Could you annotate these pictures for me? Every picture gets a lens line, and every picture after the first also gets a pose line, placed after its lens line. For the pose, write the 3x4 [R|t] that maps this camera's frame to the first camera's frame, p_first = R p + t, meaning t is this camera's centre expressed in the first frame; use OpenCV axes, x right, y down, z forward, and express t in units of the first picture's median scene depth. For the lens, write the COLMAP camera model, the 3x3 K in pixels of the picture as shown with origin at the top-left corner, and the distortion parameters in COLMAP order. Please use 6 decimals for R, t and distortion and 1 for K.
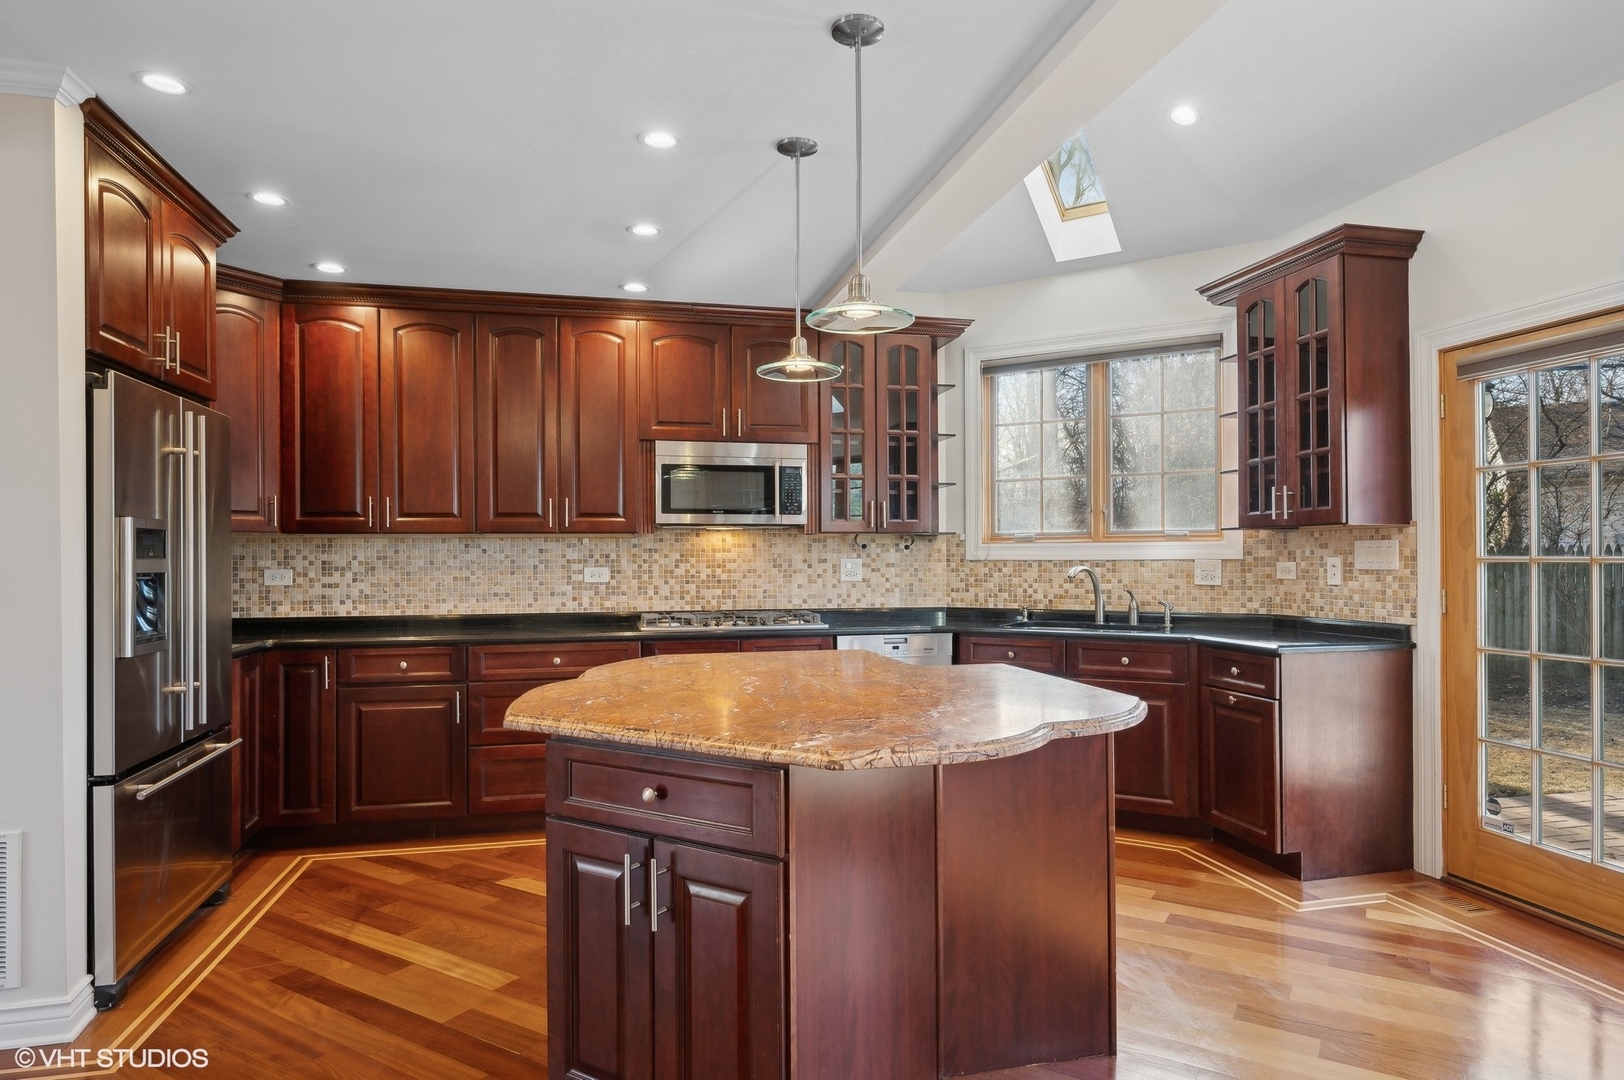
lens RADIAL K [[936.1, 0, 813.0], [0, 936.1, 546.8], [0, 0, 1]] dist [-0.001336, 0.000517]
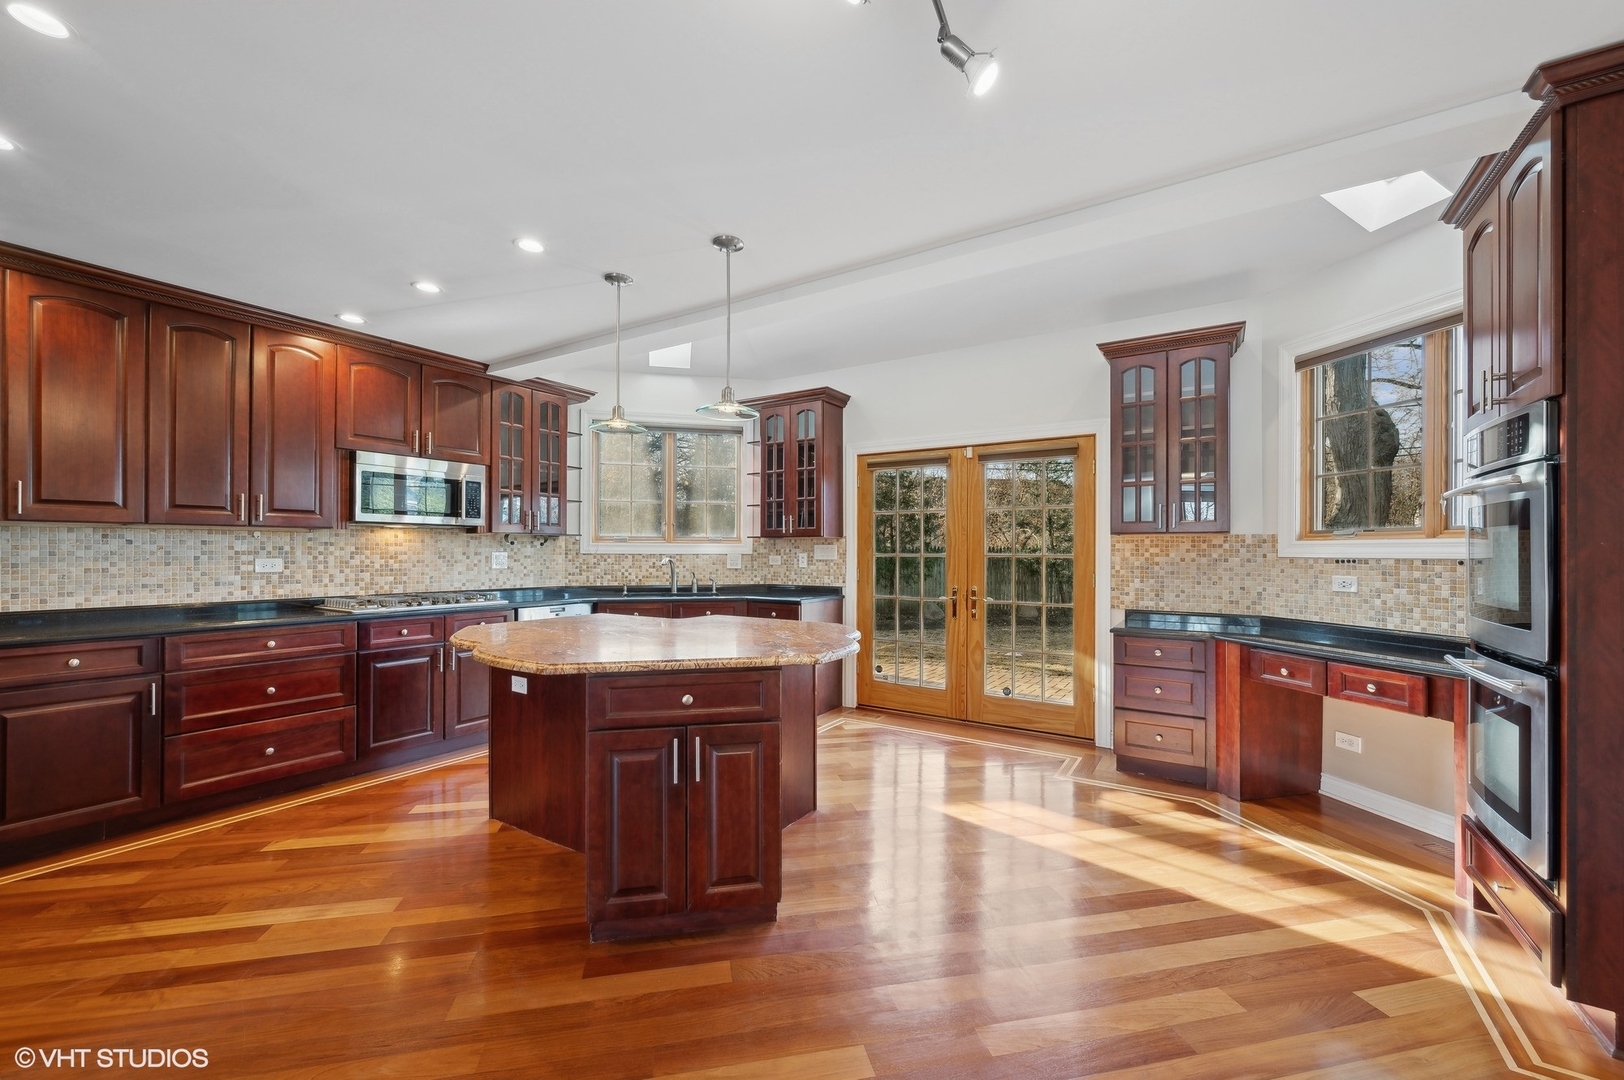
lens RADIAL K [[644.2, 0, 817.5], [0, 644.2, 538.5], [0, 0, 1]] dist [-0.006608, 0.000106]
pose [[0.719689, 0.021462, 0.693965, -0.301442], [-0.014617, 0.999769, -0.015761, 0.001152], [-0.694143, 0.001199, 0.719836, 0.019285]]
